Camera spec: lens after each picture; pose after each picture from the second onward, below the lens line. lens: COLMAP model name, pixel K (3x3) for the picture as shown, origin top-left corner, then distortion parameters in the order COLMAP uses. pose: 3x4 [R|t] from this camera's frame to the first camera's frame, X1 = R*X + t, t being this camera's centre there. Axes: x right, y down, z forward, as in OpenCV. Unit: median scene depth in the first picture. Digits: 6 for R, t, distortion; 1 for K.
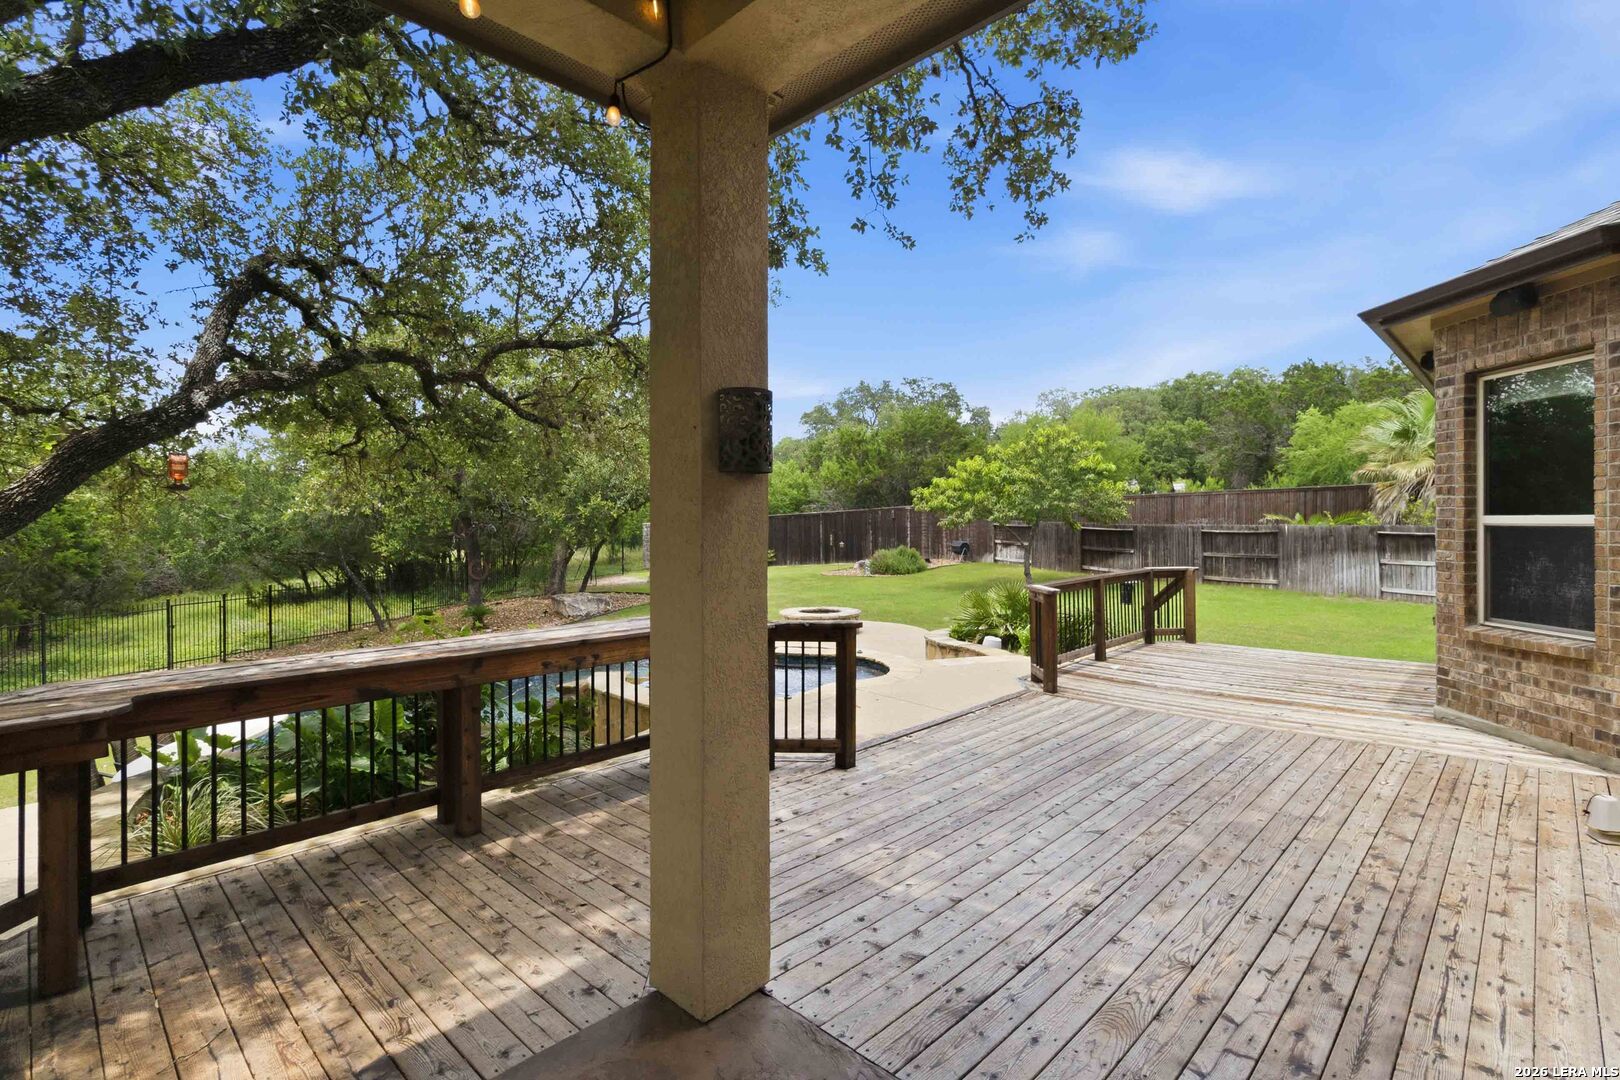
lens RADIAL K [[769.4, 0, 829.2], [0, 769.4, 520.4], [0, 0, 1]] dist [-0.001998, 0.000720]
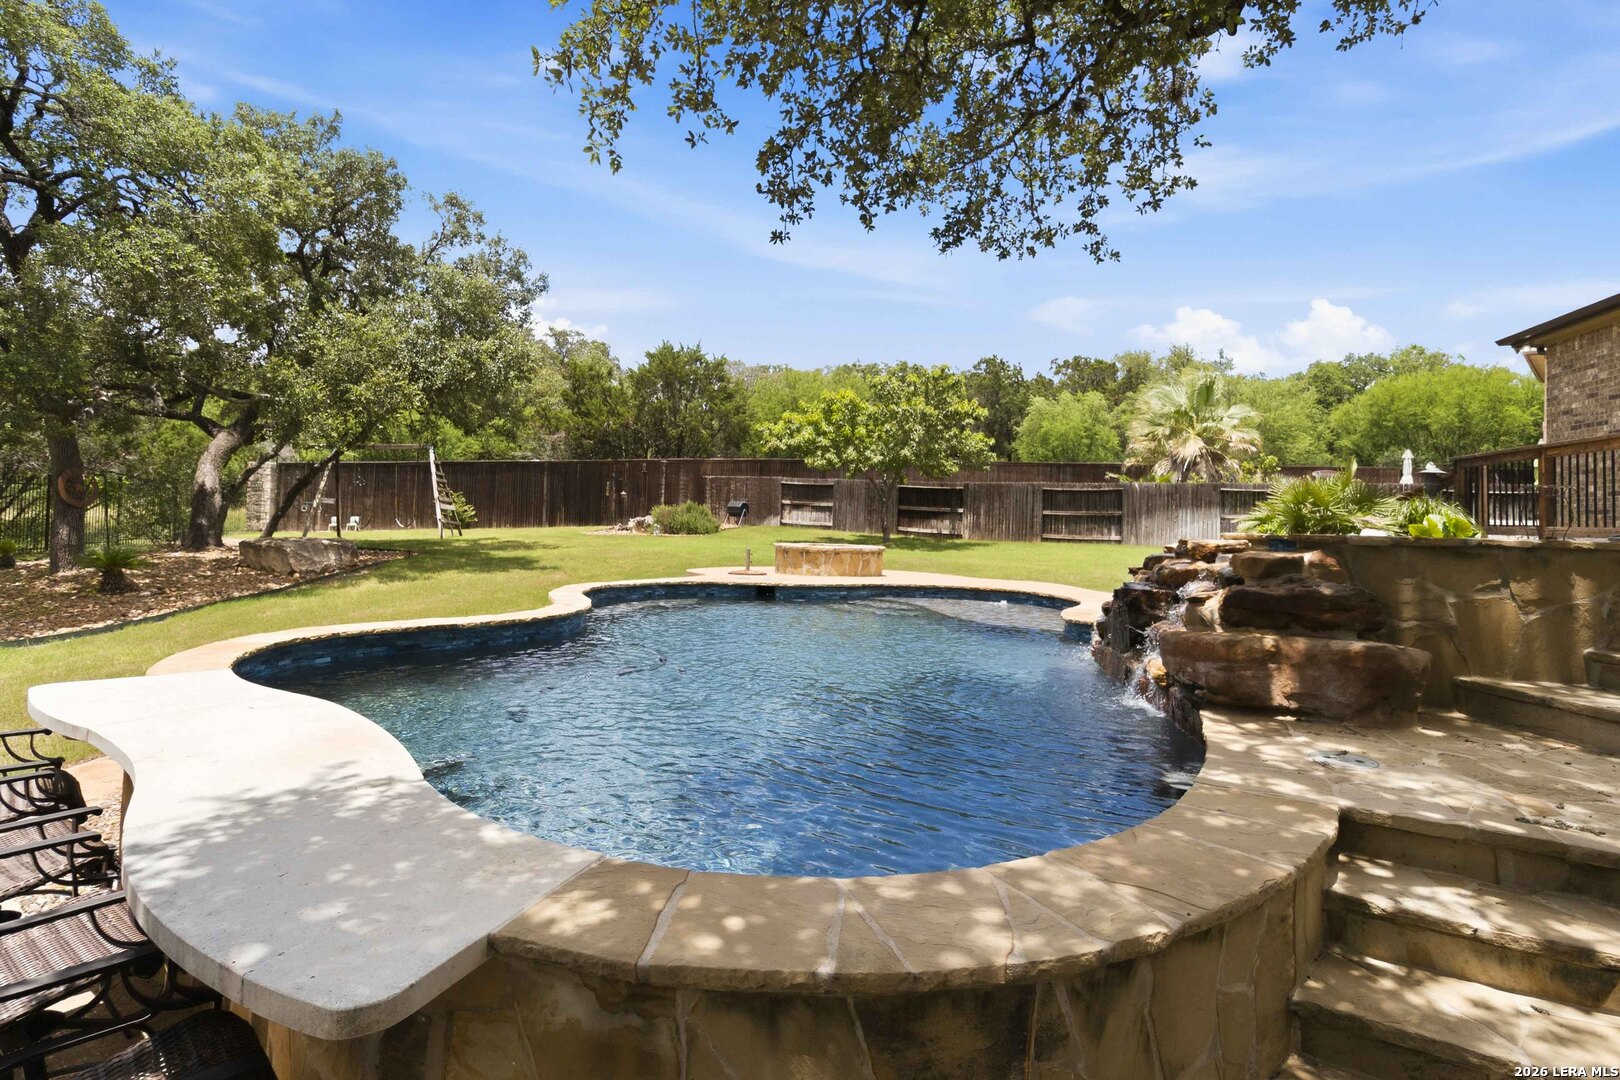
lens RADIAL K [[809.0, 0, 824.8], [0, 809.0, 507.1], [0, 0, 1]] dist [-0.002822, -0.000250]
pose [[0.862195, 0.042045, 0.504829, -0.283531], [-0.035750, 0.999115, -0.022154, 0.070256], [-0.505314, 0.001053, 0.862935, 0.241045]]
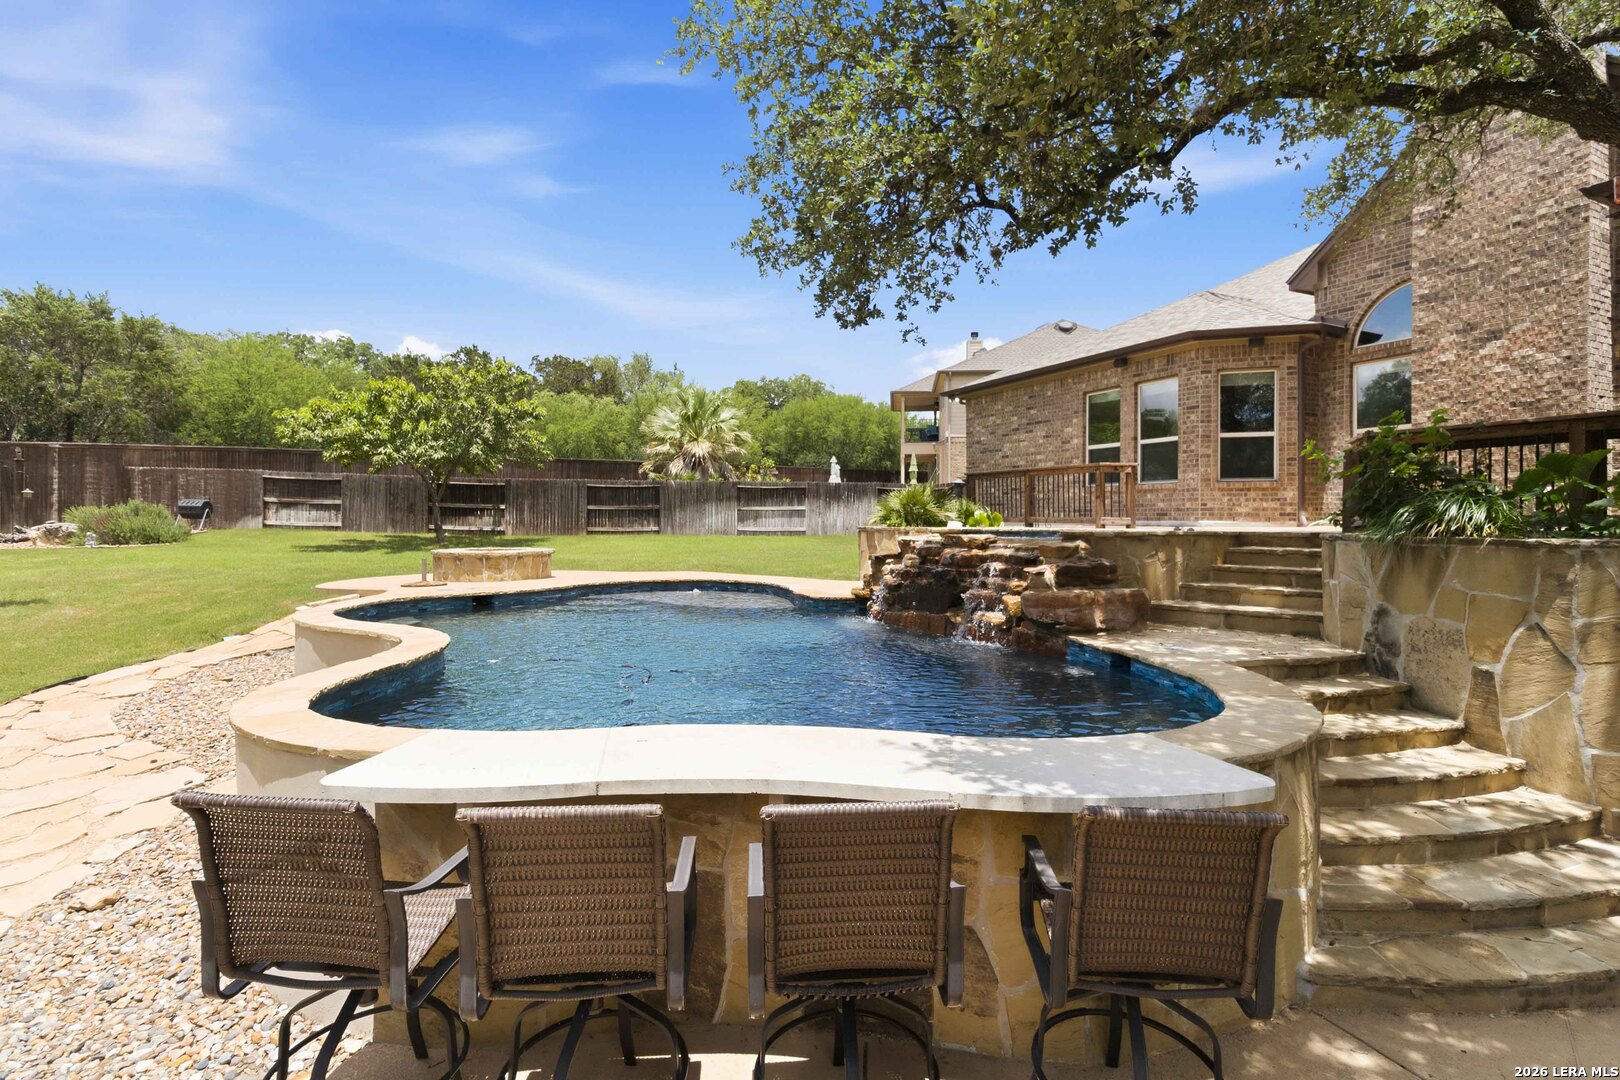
lens RADIAL K [[769.4, 0, 829.2], [0, 769.4, 520.4], [0, 0, 1]] dist [-0.001998, 0.000720]
pose [[0.328739, 0.006148, 0.944401, -0.412595], [-0.003987, 0.999979, -0.005122, 0.066115], [-0.944413, -0.002082, 0.328756, 0.330935]]
